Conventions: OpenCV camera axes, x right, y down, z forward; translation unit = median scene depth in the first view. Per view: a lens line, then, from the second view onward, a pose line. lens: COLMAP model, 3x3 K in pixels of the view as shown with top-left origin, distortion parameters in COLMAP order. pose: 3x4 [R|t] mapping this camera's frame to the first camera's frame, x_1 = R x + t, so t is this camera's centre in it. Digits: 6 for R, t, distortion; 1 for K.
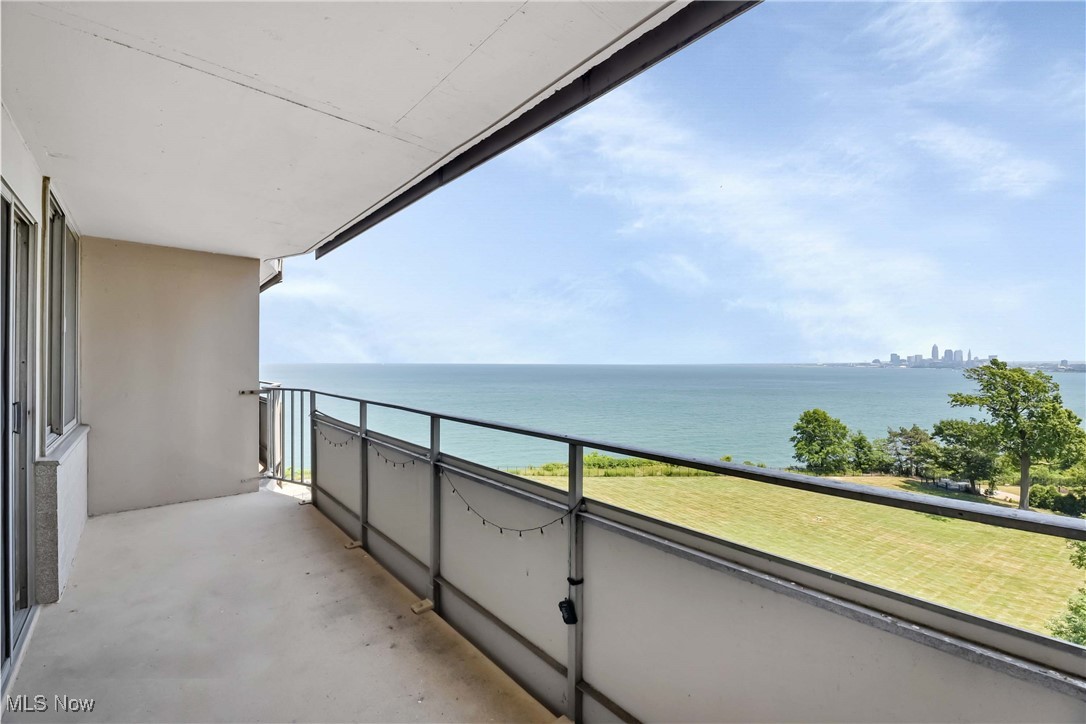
lens RADIAL K [[446.5, 0, 542.0], [0, 446.5, 358.2], [0, 0, 1]] dist [-0.003254, 0.000935]
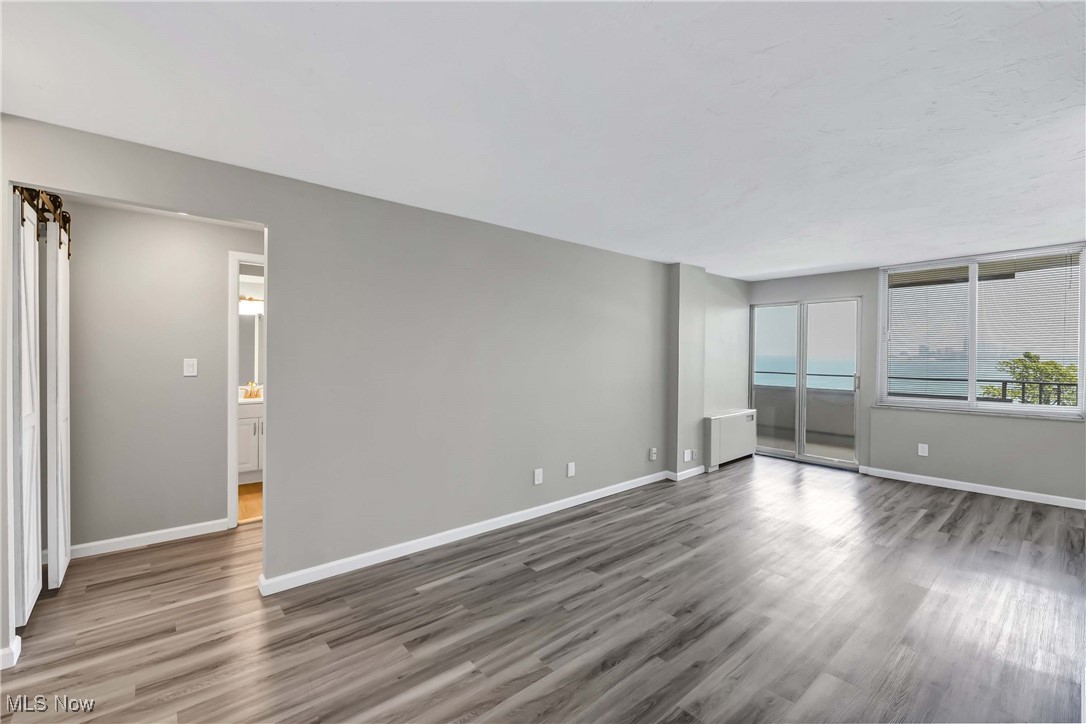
lens RADIAL K [[461.8, 0, 539.8], [0, 461.8, 358.6], [0, 0, 1]] dist [0.000294, -0.002093]
pose [[0.999747, 0.005480, -0.021821, -0.071277], [-0.004999, 0.999745, 0.022044, -0.001308], [0.021936, -0.021929, 0.999519, -0.079687]]
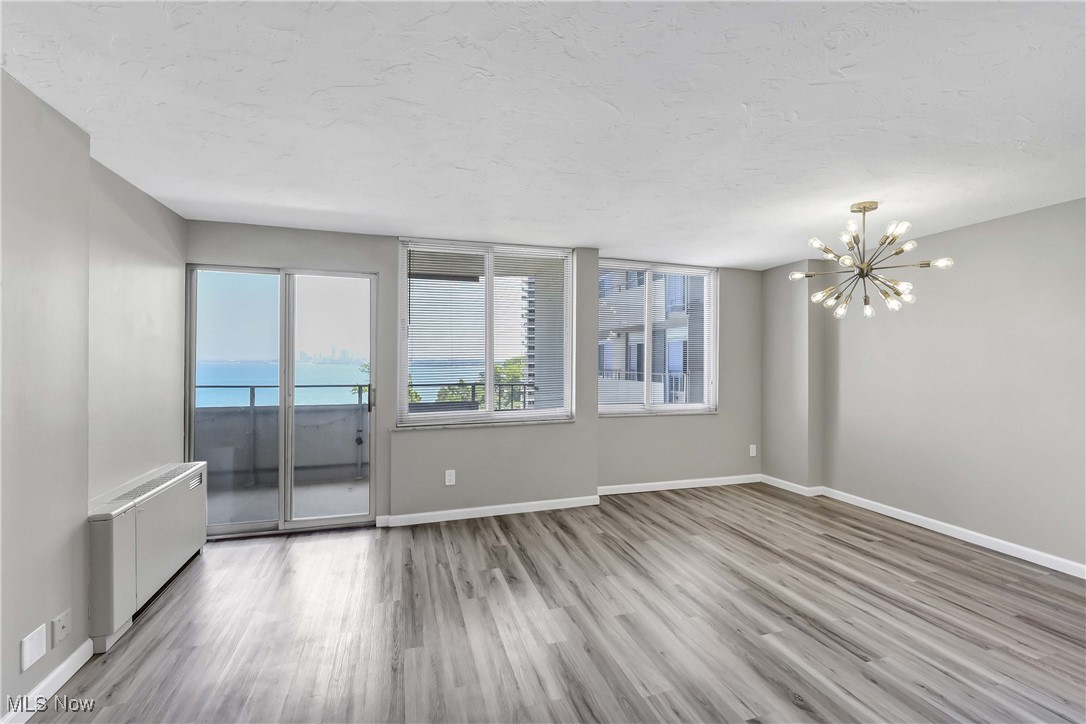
lens RADIAL K [[461.8, 0, 542.6], [0, 461.8, 369.0], [0, 0, 1]] dist [0.000294, -0.002093]
pose [[0.415153, -0.014253, 0.909640, -0.059453], [-0.013306, 0.999675, 0.021737, -0.000598], [-0.909654, -0.021128, 0.414828, -0.038139]]
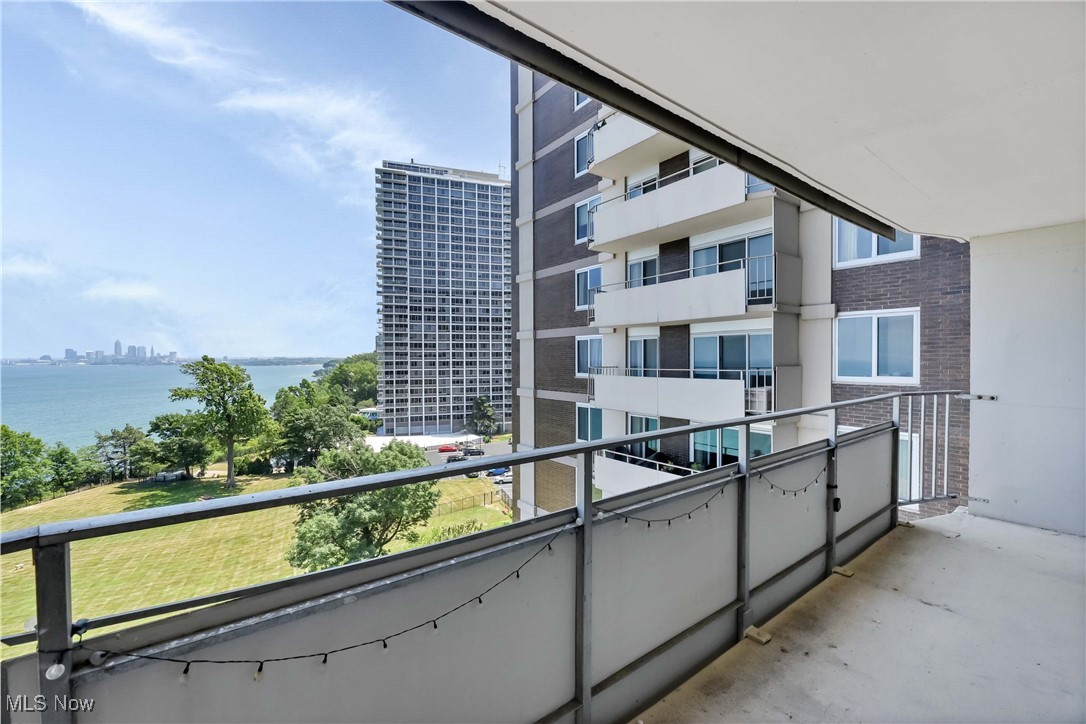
lens RADIAL K [[446.5, 0, 547.2], [0, 446.5, 366.9], [0, 0, 1]] dist [-0.003254, 0.000935]
pose [[0.071707, -0.022740, 0.997166, -0.044095], [-0.005785, 0.999714, 0.023214, -0.000005], [-0.997409, -0.007434, 0.071555, 0.050894]]
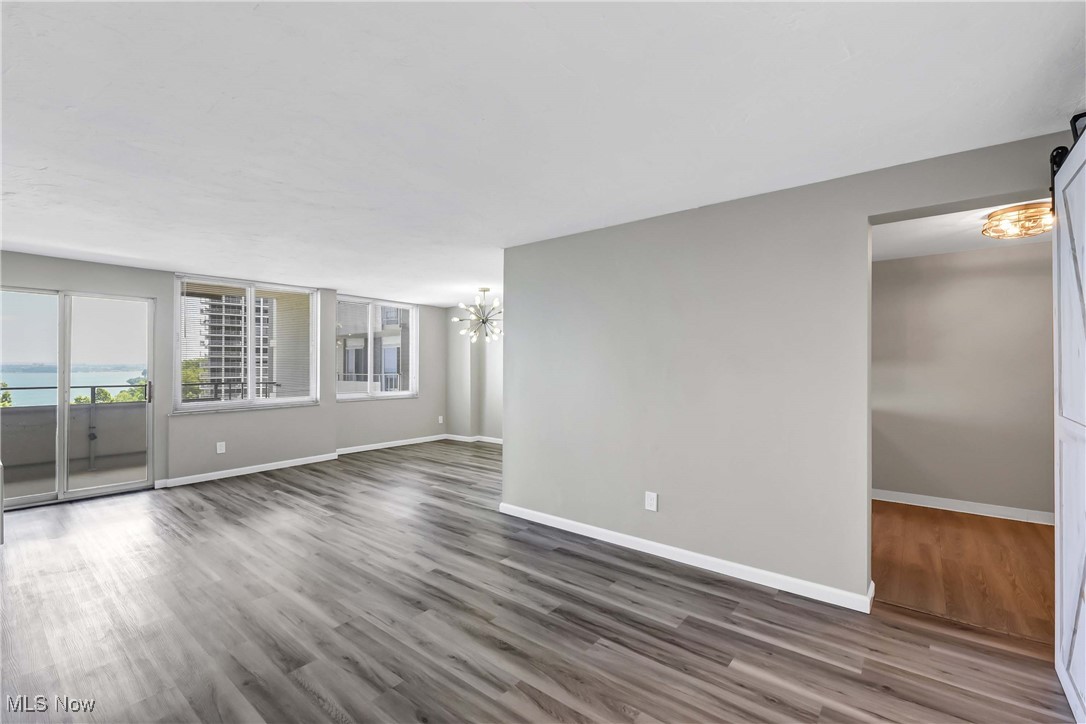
lens RADIAL K [[461.8, 0, 547.6], [0, 461.8, 366.3], [0, 0, 1]] dist [0.000294, -0.002093]
pose [[-0.177459, -0.001611, 0.984127, -0.101138], [-0.014040, 0.999901, -0.000895, -0.000039], [-0.984028, -0.013976, -0.177464, -0.044717]]
